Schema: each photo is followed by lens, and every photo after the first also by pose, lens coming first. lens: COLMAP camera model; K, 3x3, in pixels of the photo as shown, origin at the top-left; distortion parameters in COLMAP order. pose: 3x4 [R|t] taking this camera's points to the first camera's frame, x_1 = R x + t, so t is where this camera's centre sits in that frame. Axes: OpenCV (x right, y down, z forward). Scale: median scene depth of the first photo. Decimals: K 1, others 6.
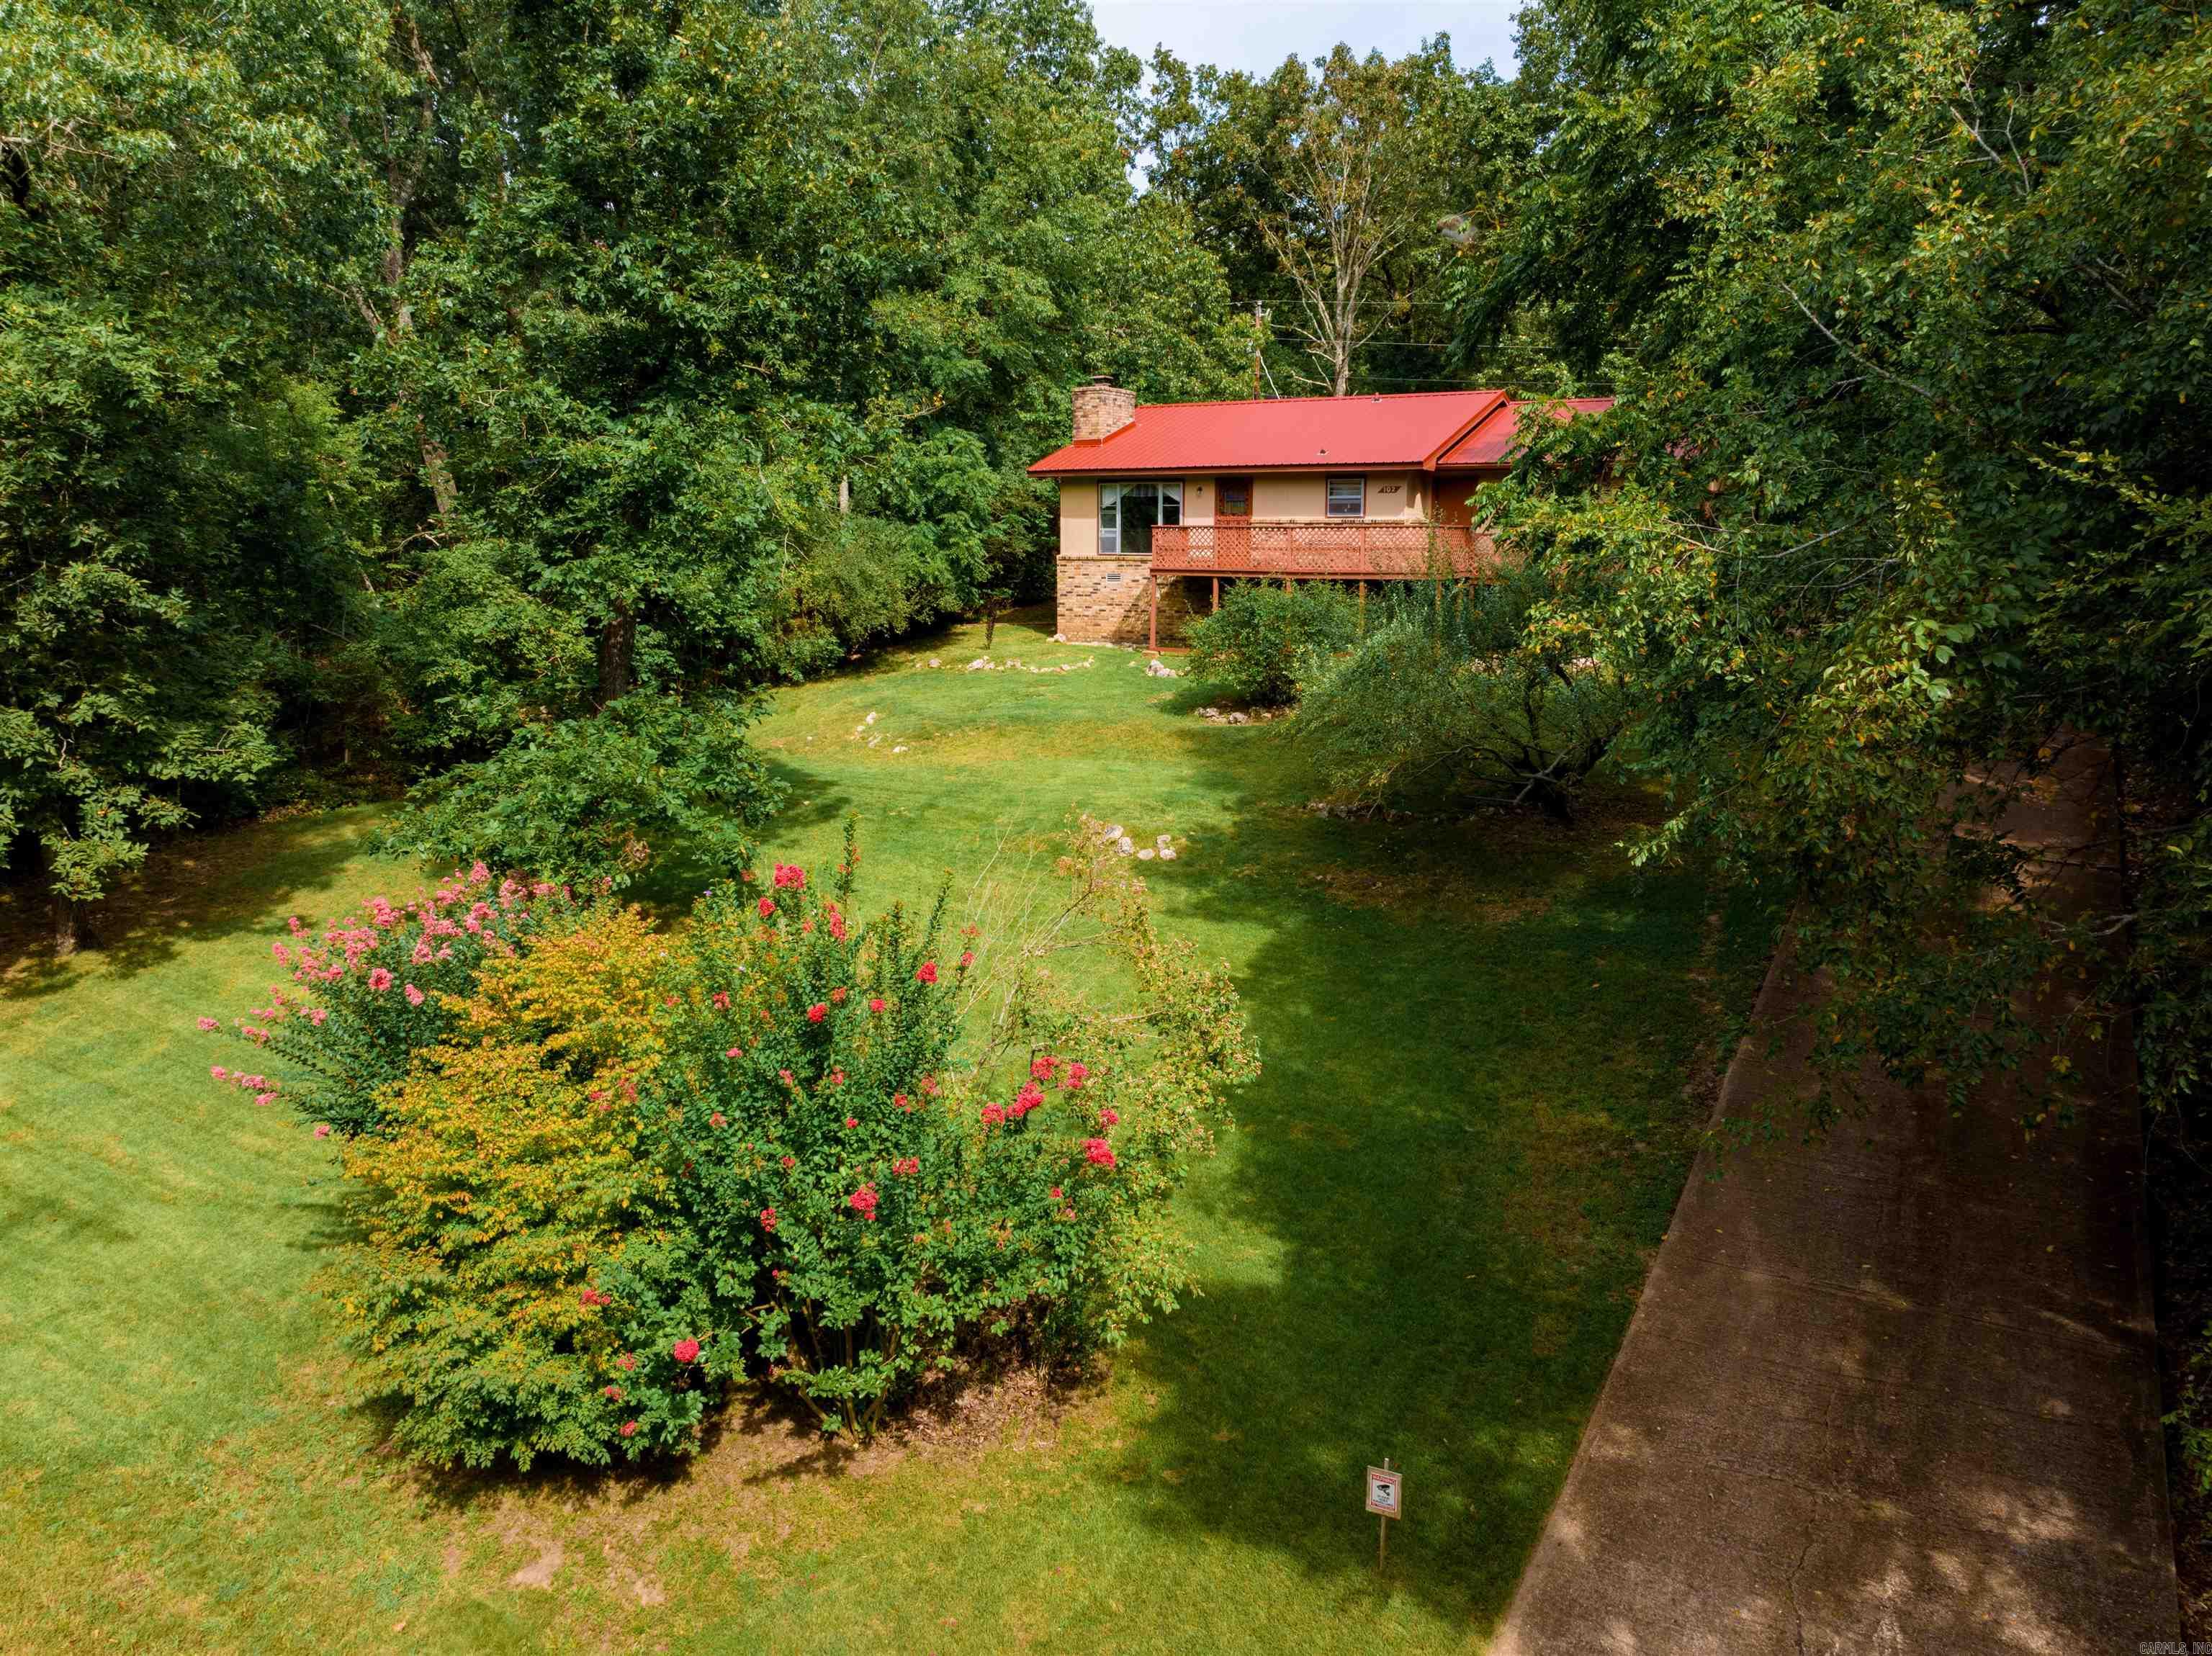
lens RADIAL K [[1552.8, 0, 1112.5], [0, 1552.8, 818.4], [0, 0, 1]] dist [-0.041769, 0.027347]
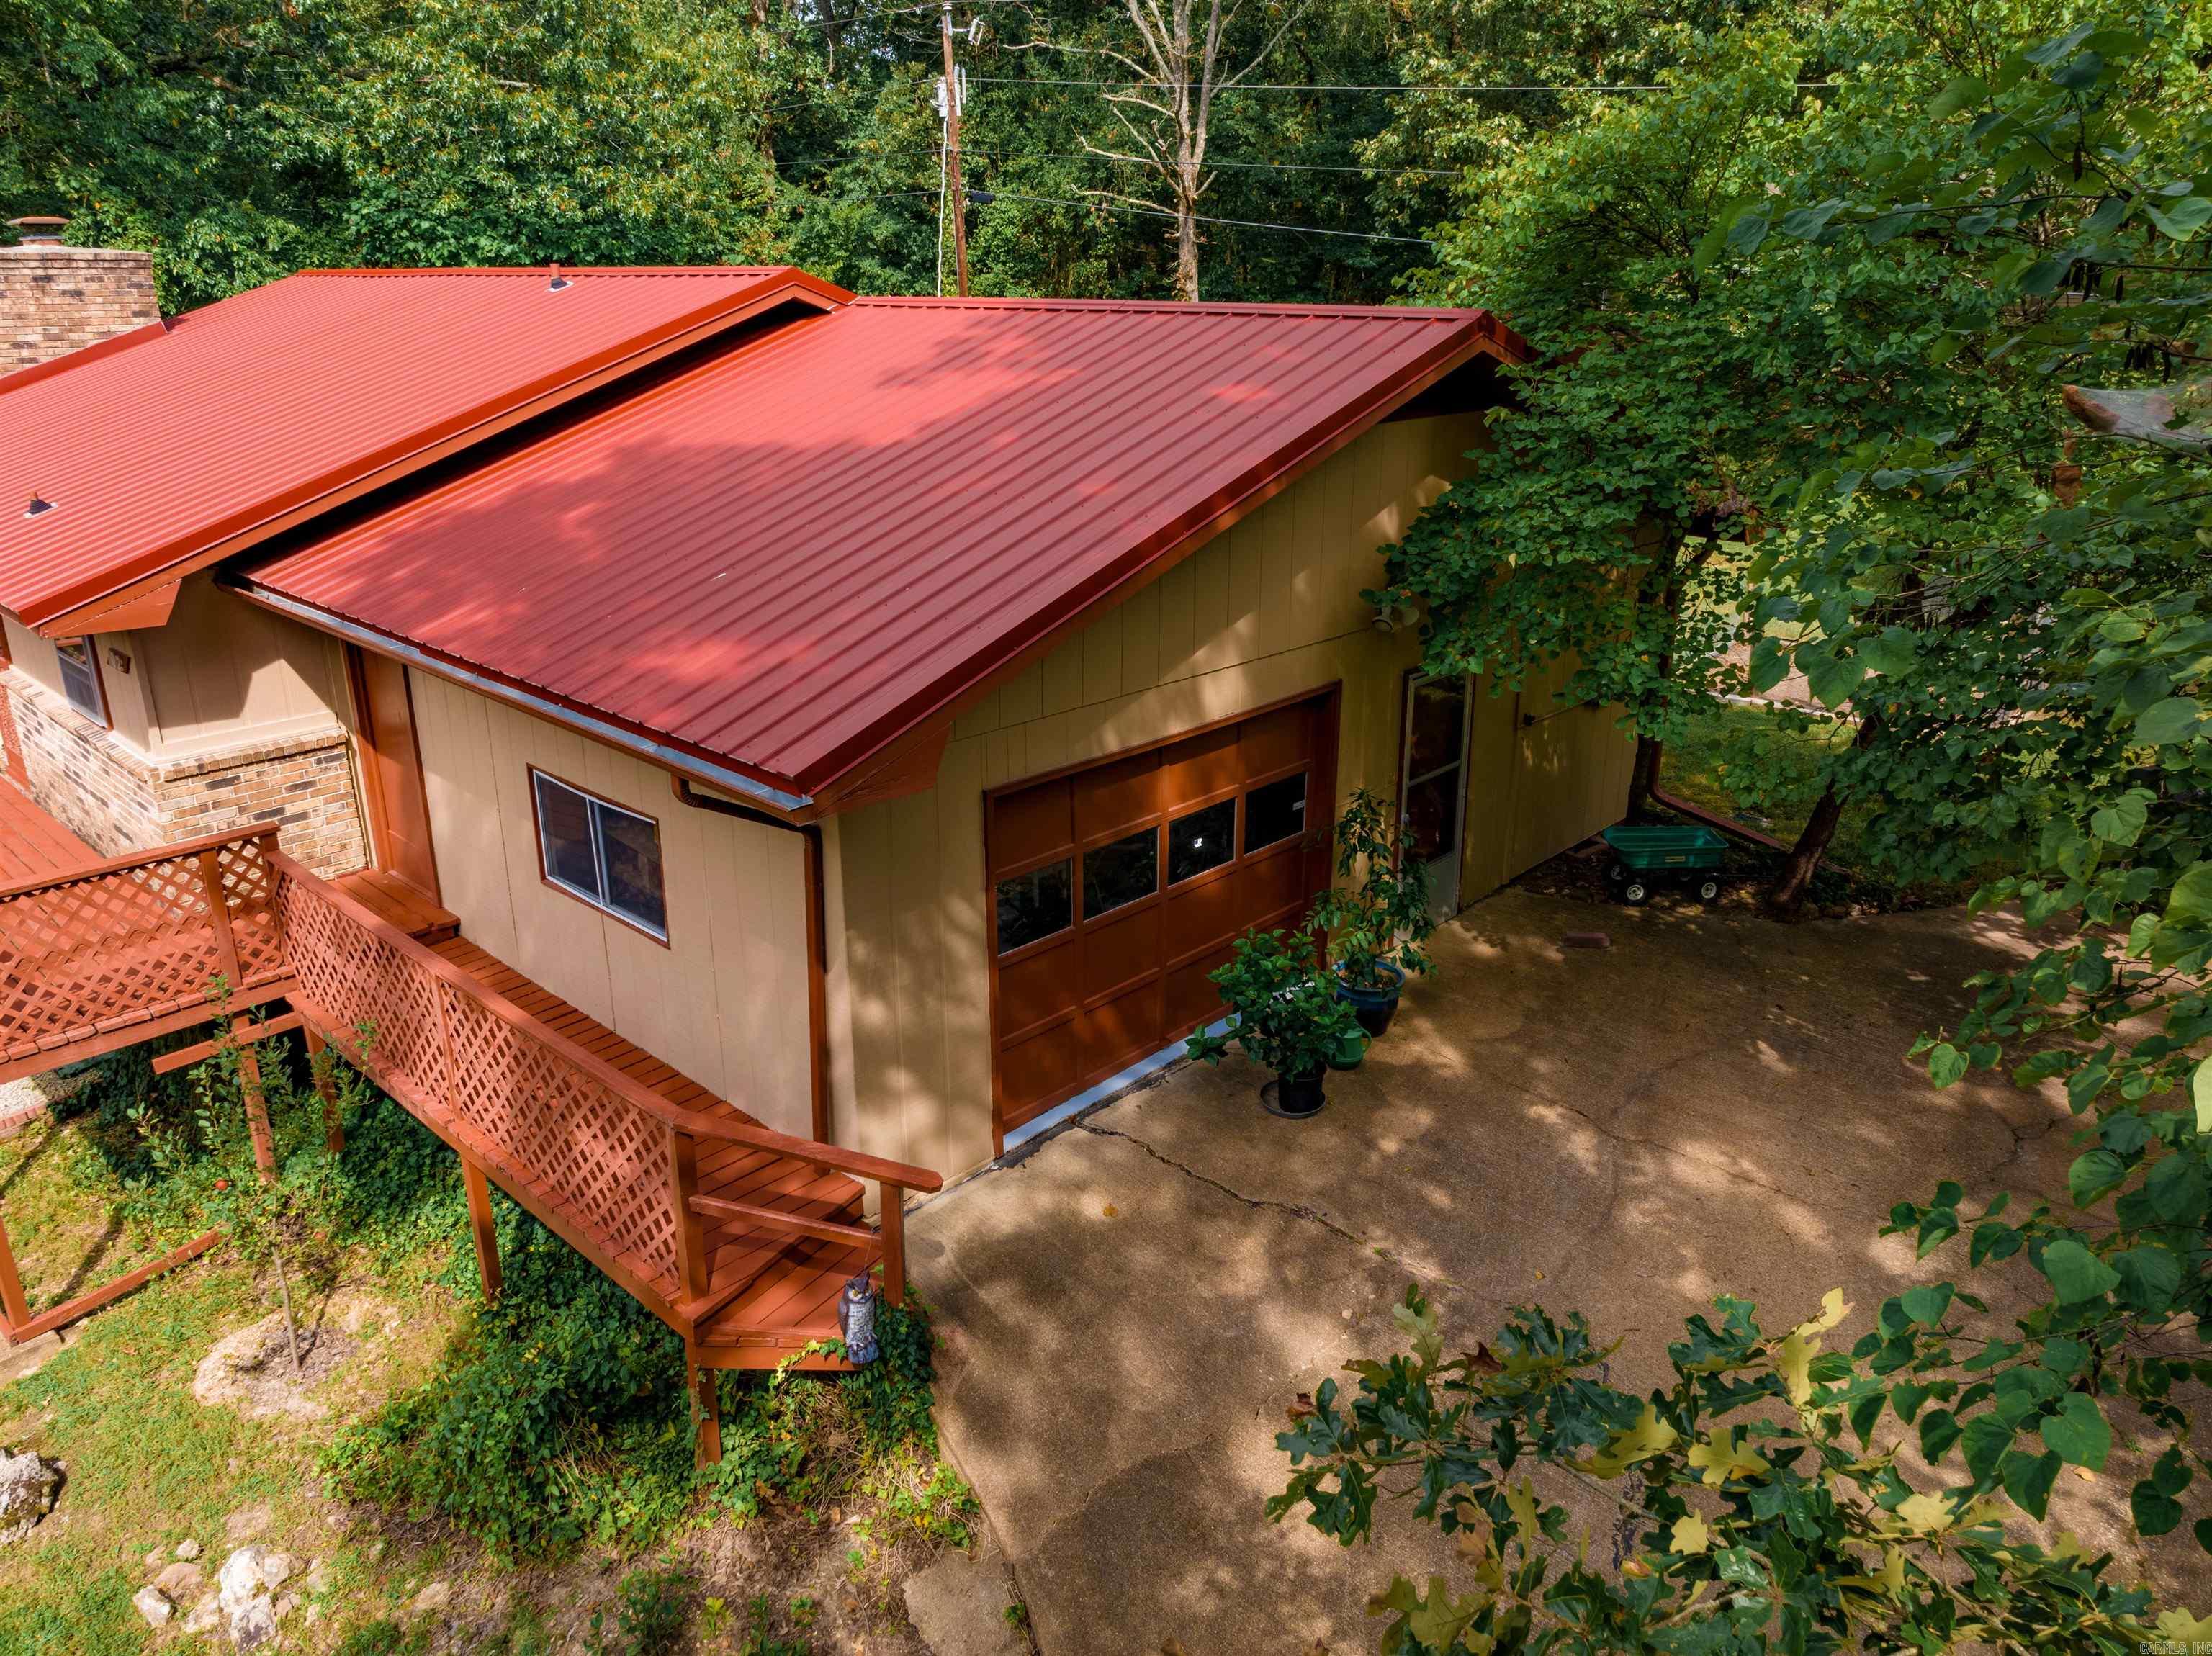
lens RADIAL K [[1552.8, 0, 1104.7], [0, 1552.8, 819.3], [0, 0, 1]] dist [-0.041769, 0.027347]
pose [[0.973353, 0.077116, -0.215956, 0.390792], [-0.041874, 0.985696, 0.163251, -0.215418], [0.225456, -0.149858, 0.962659, 0.676720]]
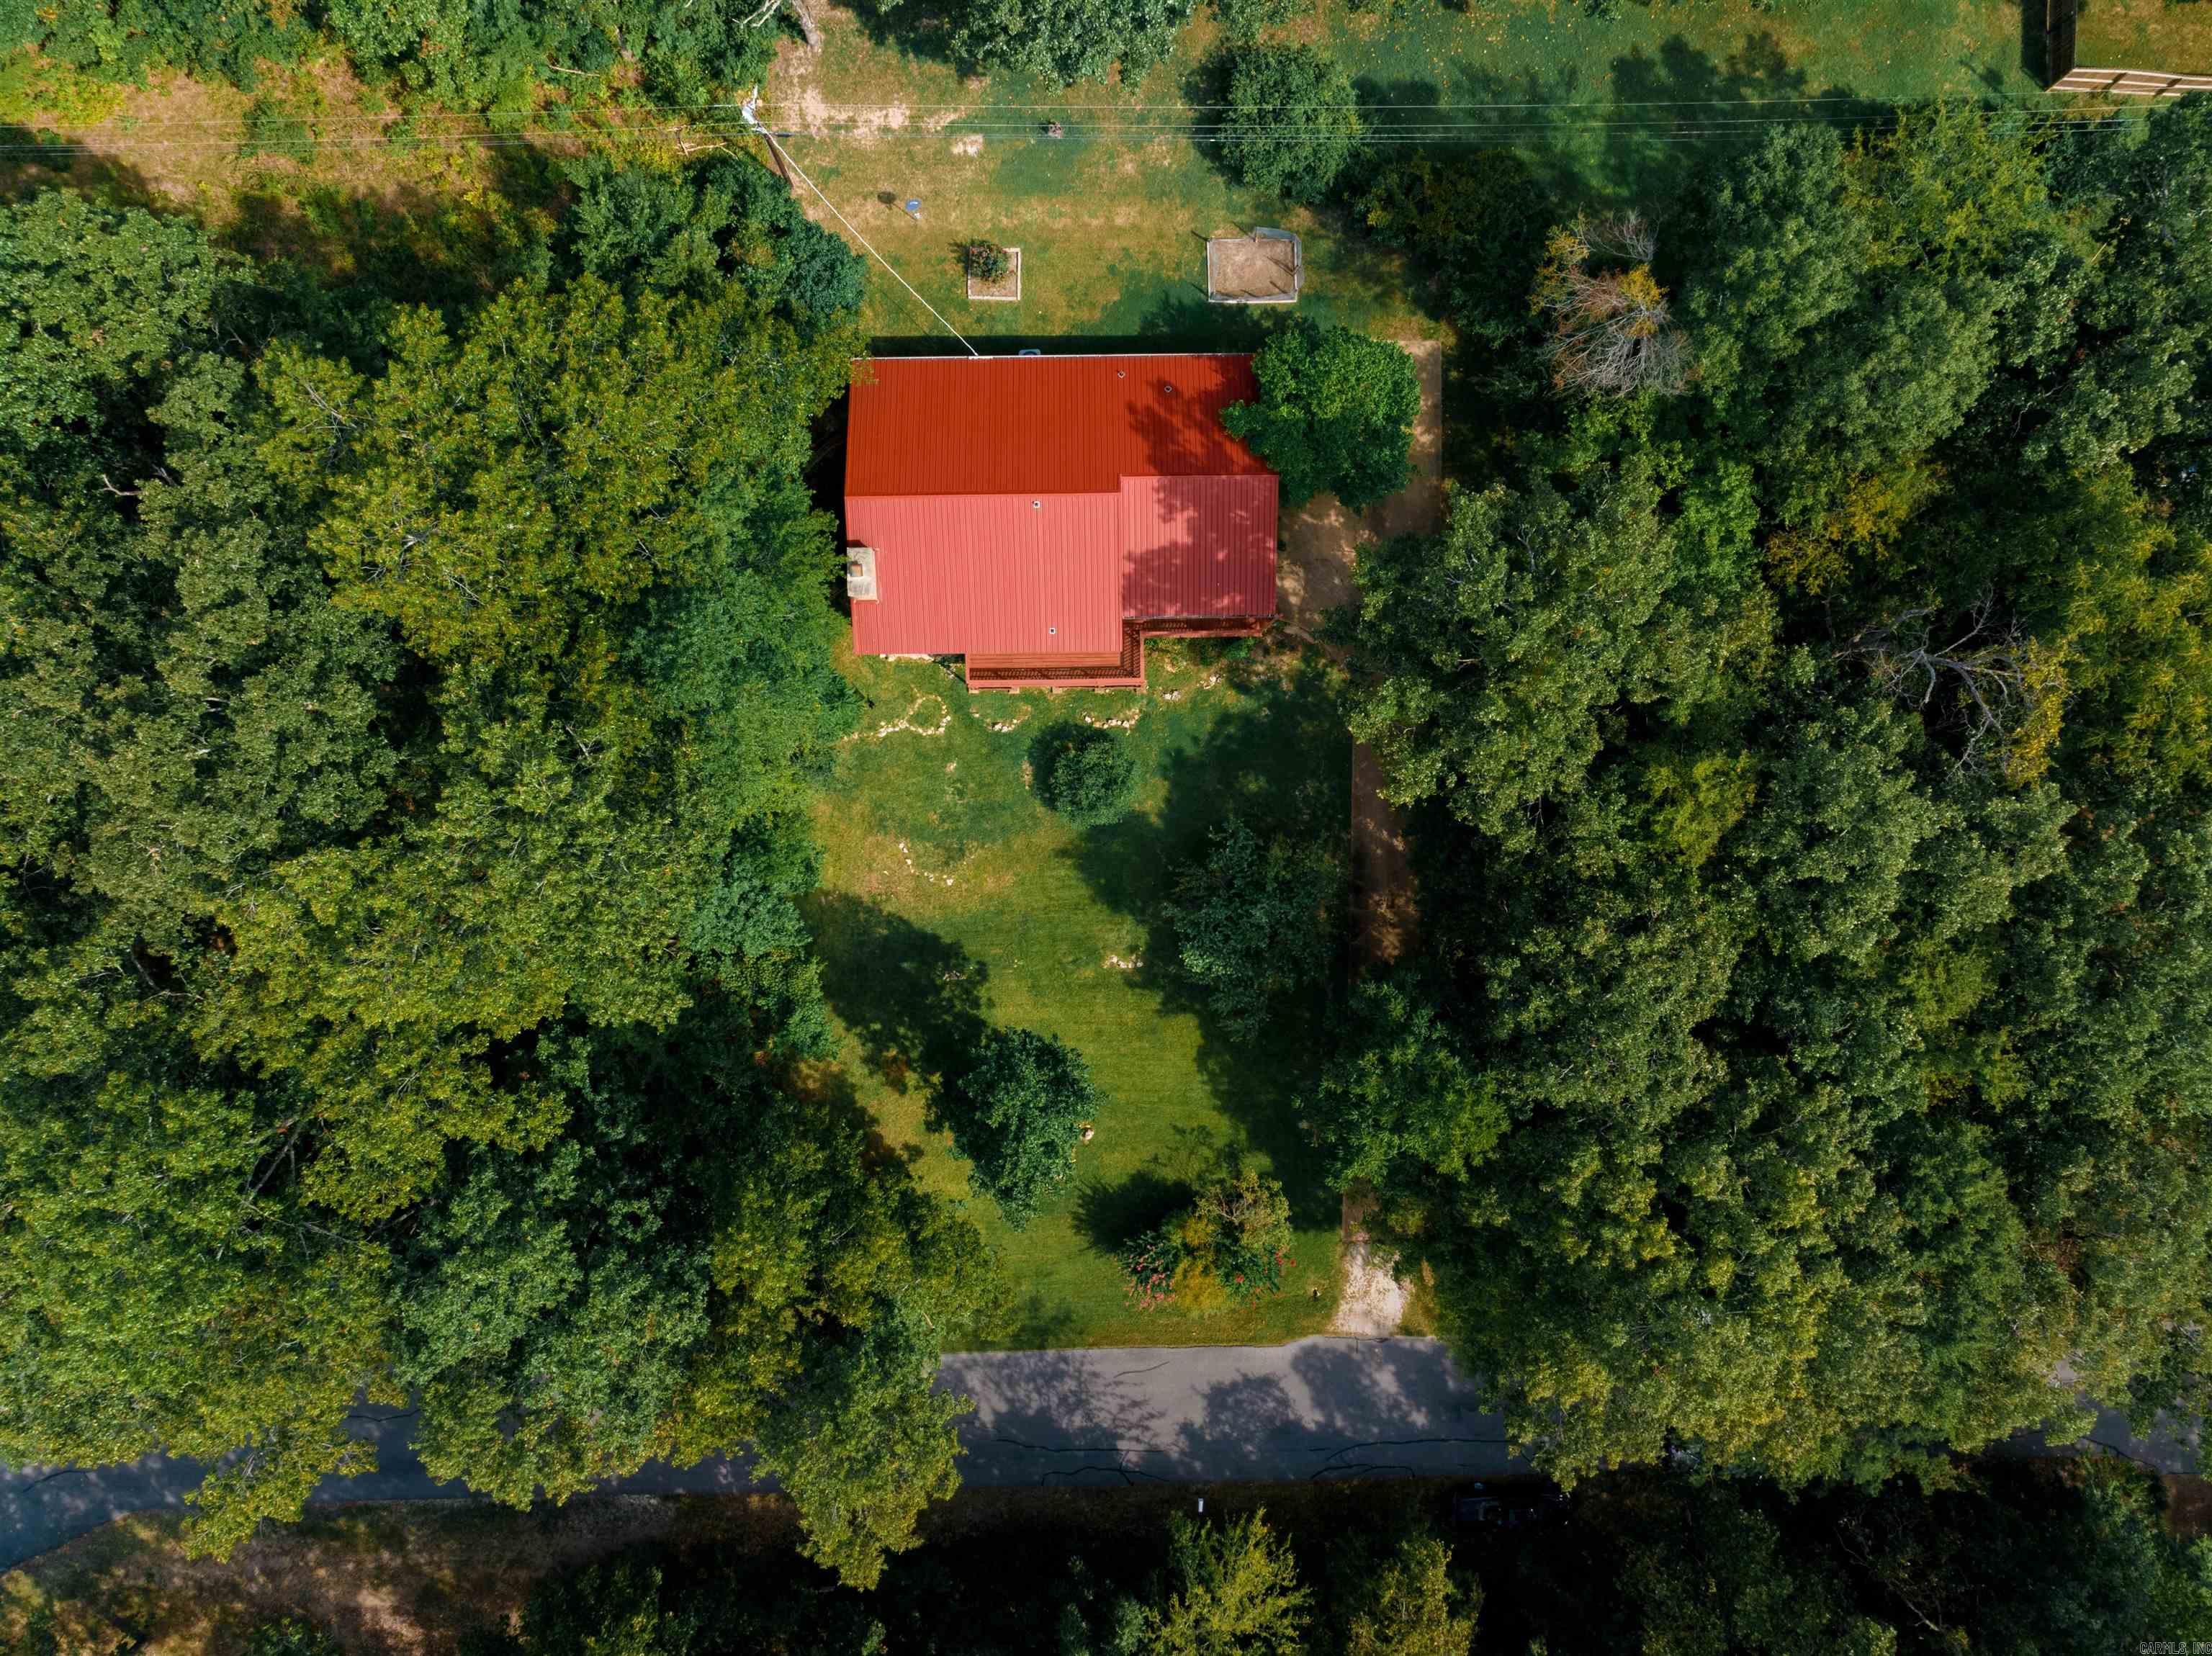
lens RADIAL K [[1552.8, 0, 1101.2], [0, 1552.8, 828.8], [0, 0, 1]] dist [-0.041769, 0.027347]
pose [[0.856348, -0.516376, -0.004904, 0.072056], [0.098115, 0.153374, 0.983285, -1.701526], [-0.506993, -0.842515, 0.182005, 0.448684]]
